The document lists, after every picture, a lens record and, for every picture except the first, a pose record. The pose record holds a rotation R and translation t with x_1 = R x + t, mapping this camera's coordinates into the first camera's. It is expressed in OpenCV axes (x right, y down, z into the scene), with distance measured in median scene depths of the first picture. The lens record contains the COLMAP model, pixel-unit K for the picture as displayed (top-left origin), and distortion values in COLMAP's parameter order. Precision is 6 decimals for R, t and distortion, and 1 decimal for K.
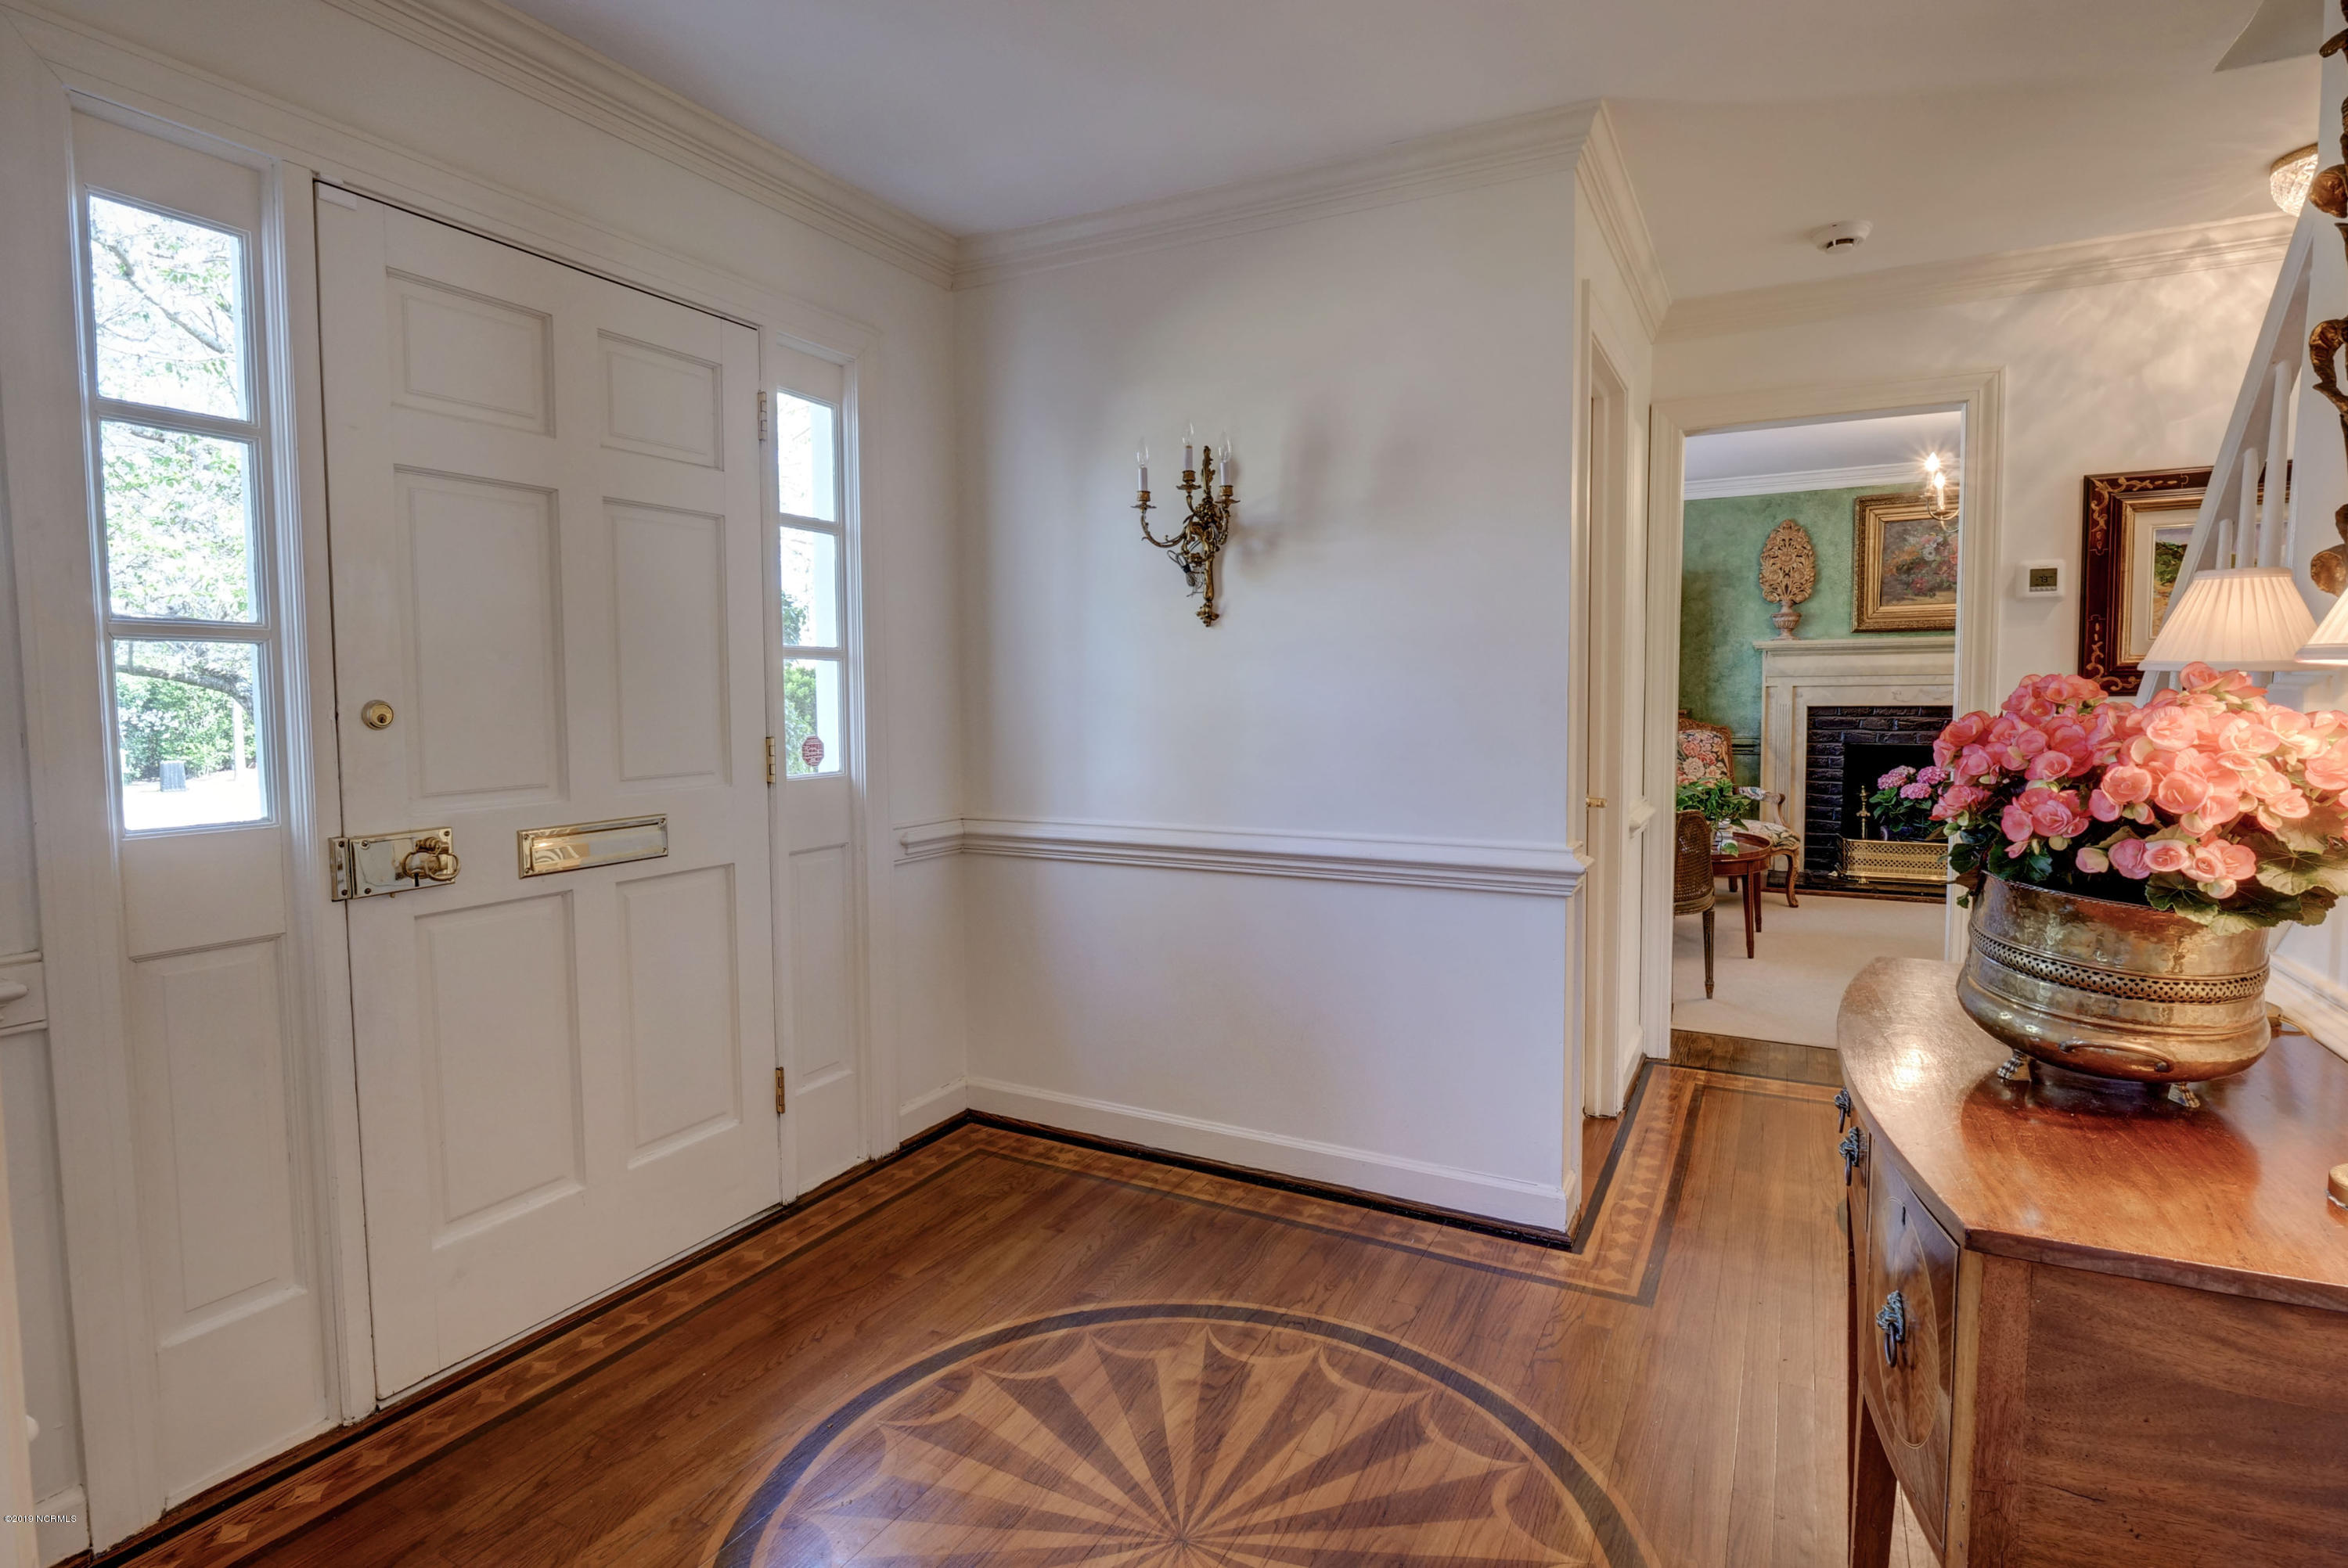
lens RADIAL K [[1139.5, 0, 1193.0], [0, 1139.5, 769.6], [0, 0, 1]] dist [-0.014487, -0.000643]
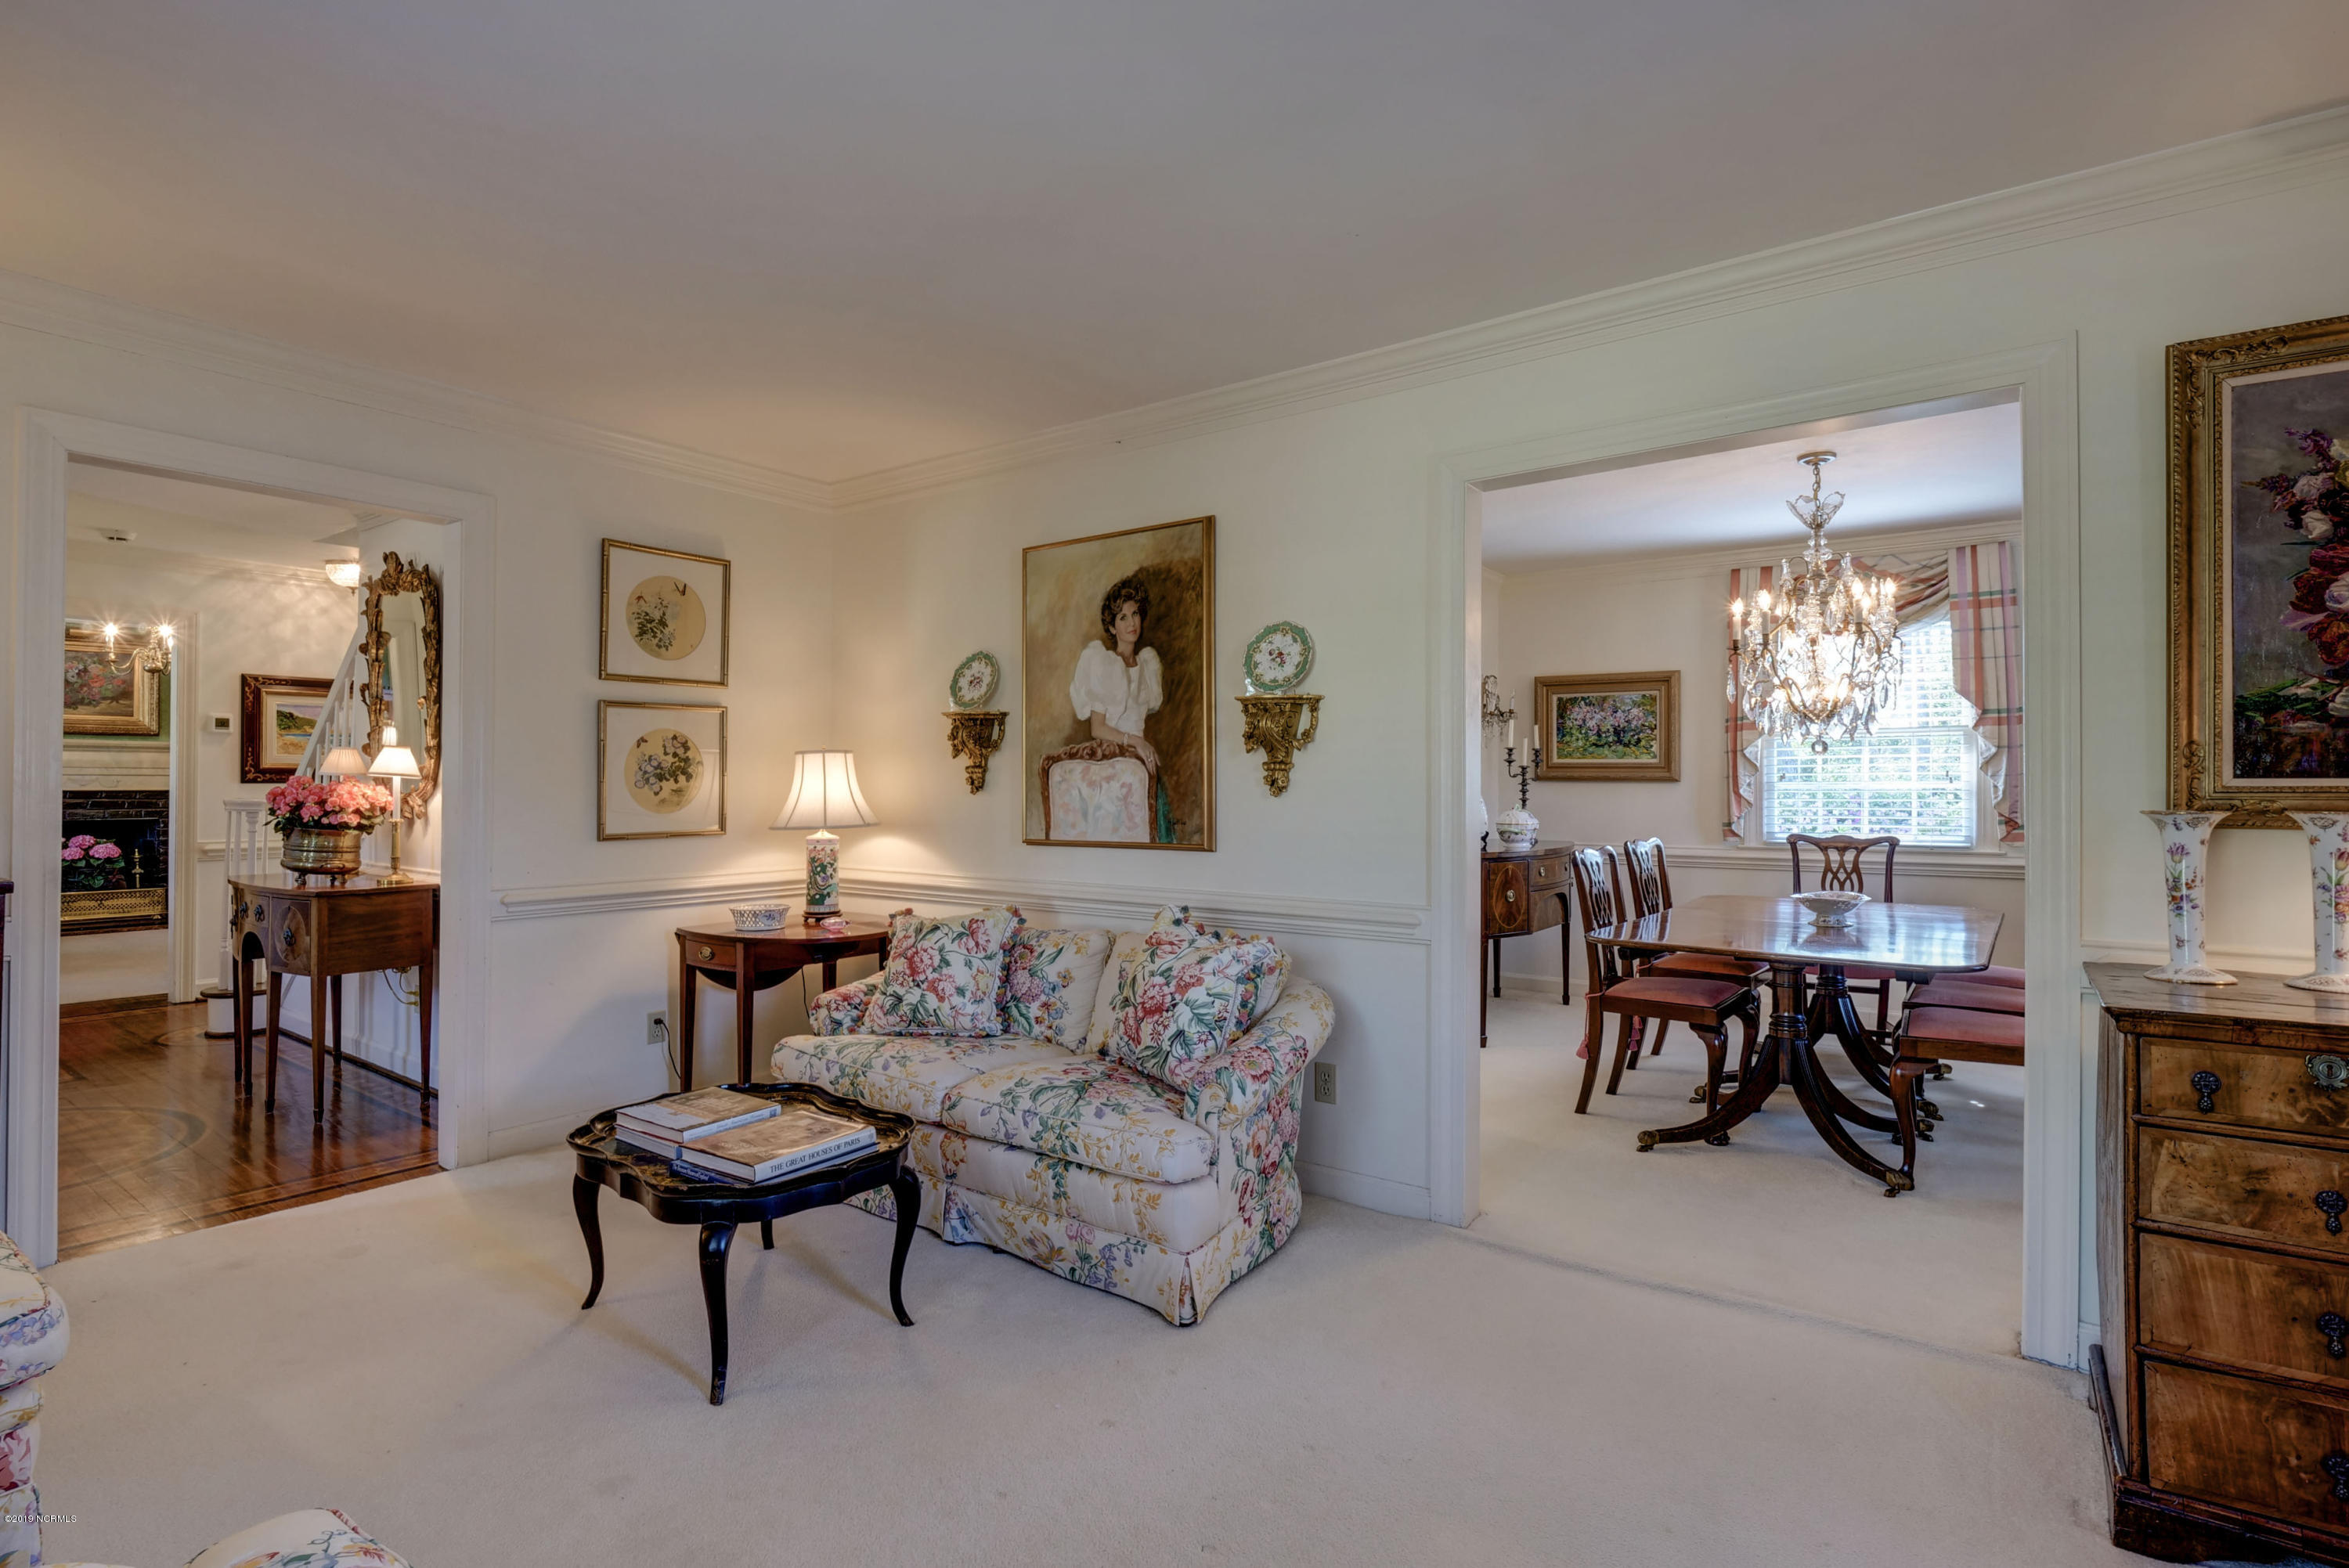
lens RADIAL K [[1140.0, 0, 1174.1], [0, 1140.0, 790.7], [0, 0, 1]] dist [-0.014487, -0.000643]
pose [[0.130317, 0.005991, 0.991454, -0.995366], [0.056097, 0.998335, -0.013406, 0.067332], [-0.989884, 0.057364, 0.129764, -0.900839]]
